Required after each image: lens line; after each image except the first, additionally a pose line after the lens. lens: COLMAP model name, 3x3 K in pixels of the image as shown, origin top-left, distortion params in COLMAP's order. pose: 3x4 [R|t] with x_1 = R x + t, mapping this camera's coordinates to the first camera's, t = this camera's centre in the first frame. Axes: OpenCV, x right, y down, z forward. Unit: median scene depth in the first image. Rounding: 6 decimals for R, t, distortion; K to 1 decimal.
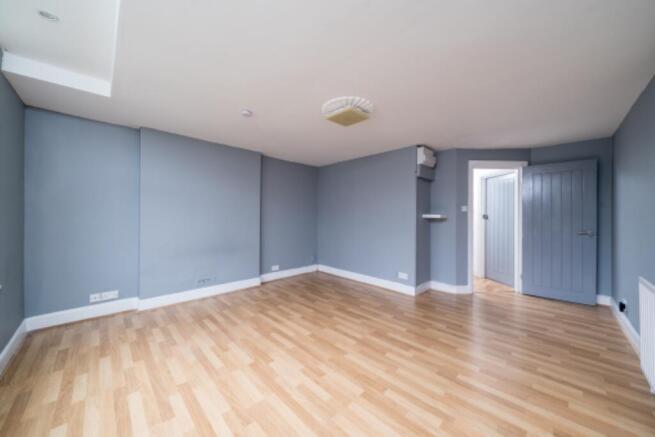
lens RADIAL K [[232.7, 0, 327.5], [0, 232.7, 218.5], [0, 0, 1]] dist [-0.001601, -0.000136]
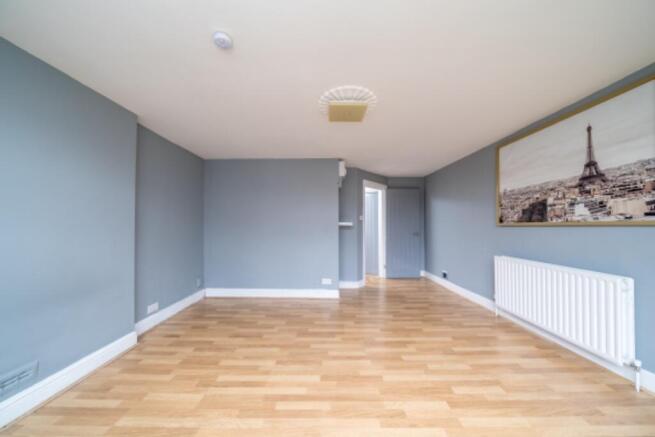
lens RADIAL K [[219.7, 0, 327.8], [0, 219.7, 224.5], [0, 0, 1]] dist [-0.007388, -0.000021]
pose [[0.707522, -0.003864, 0.706681, -0.422817], [0.011980, 0.999907, -0.006527, -0.001624], [-0.706590, 0.013084, 0.707502, 0.349367]]
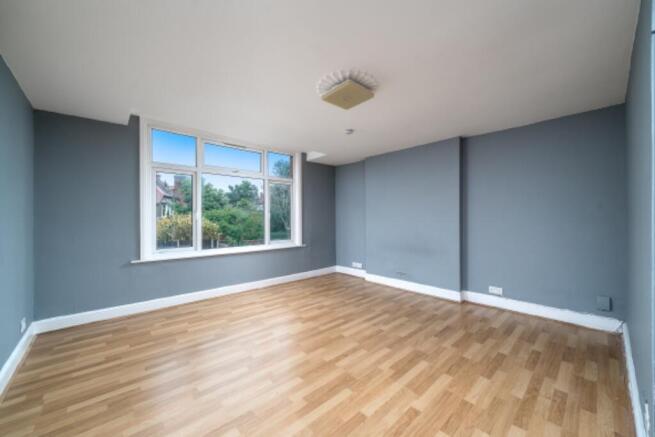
lens RADIAL K [[252.1, 0, 327.5], [0, 252.1, 218.5], [0, 0, 1]] dist [0.000789, 0.000033]
pose [[-0.030212, -0.002621, -0.999540, 0.748956], [-0.003085, 0.999992, -0.002529, 0.002900], [0.999539, 0.003007, -0.030220, 0.722226]]
